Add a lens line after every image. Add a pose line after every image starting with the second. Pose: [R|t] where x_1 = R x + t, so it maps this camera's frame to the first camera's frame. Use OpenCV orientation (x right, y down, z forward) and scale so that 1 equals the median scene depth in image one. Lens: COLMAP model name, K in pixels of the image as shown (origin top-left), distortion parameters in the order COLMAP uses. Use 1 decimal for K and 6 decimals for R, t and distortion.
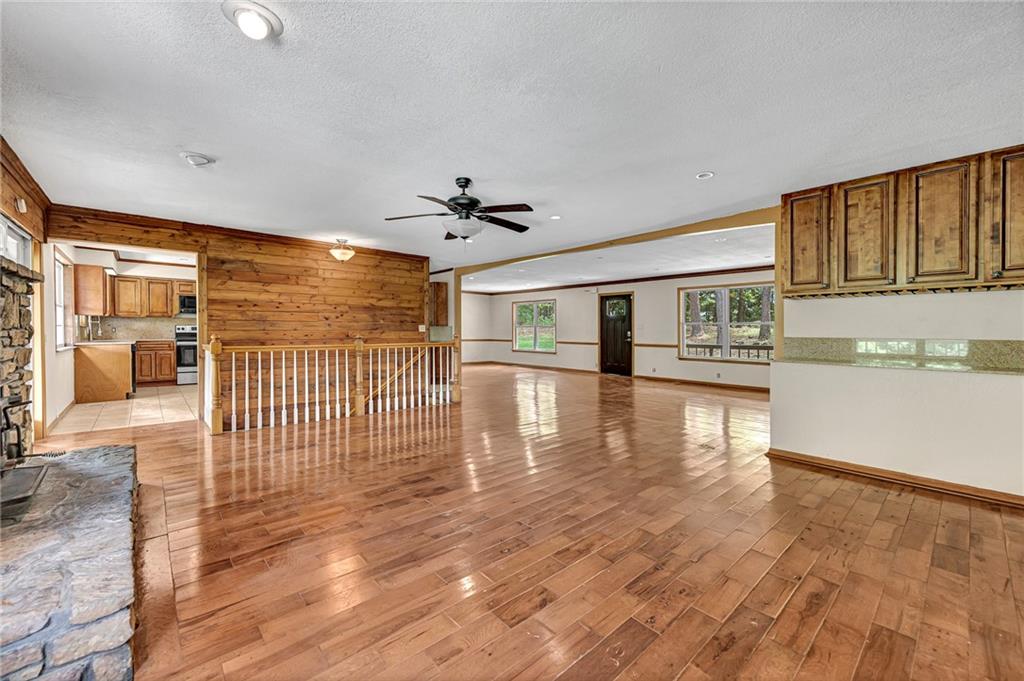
lens RADIAL K [[400.0, 0, 510.9], [0, 400.0, 337.4], [0, 0, 1]] dist [-0.001577, -0.000127]
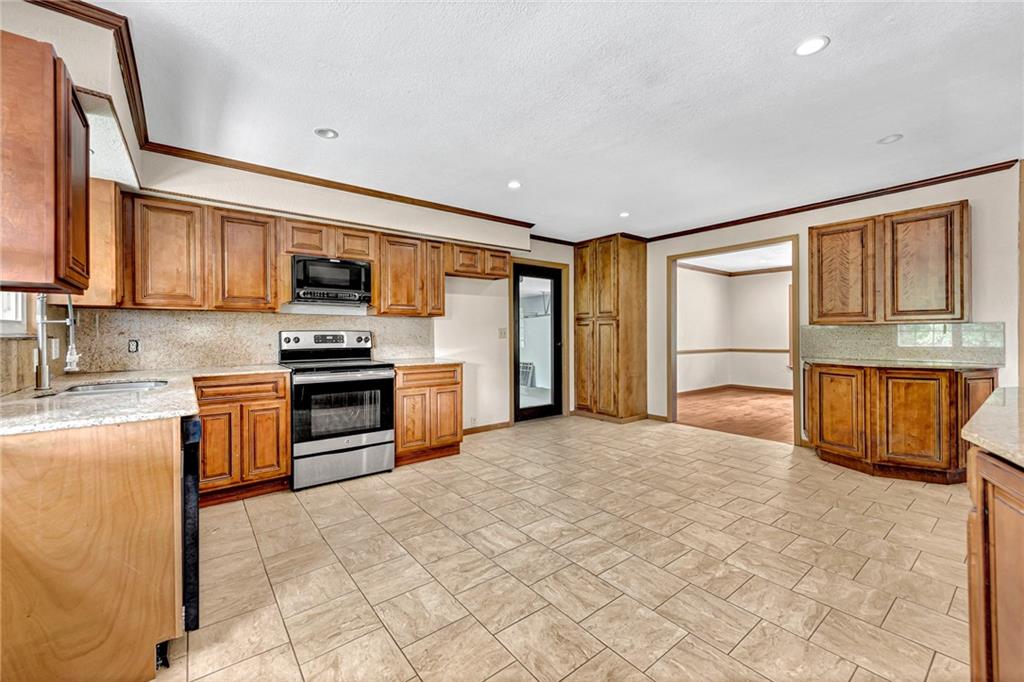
lens RADIAL K [[407.7, 0, 510.7], [0, 407.7, 333.4], [0, 0, 1]] dist [0.006998, -0.001485]
pose [[0.997314, -0.015413, -0.071604, -0.604851], [0.013841, 0.999653, -0.022397, -0.016634], [0.071925, 0.021345, 0.997182, 0.632260]]
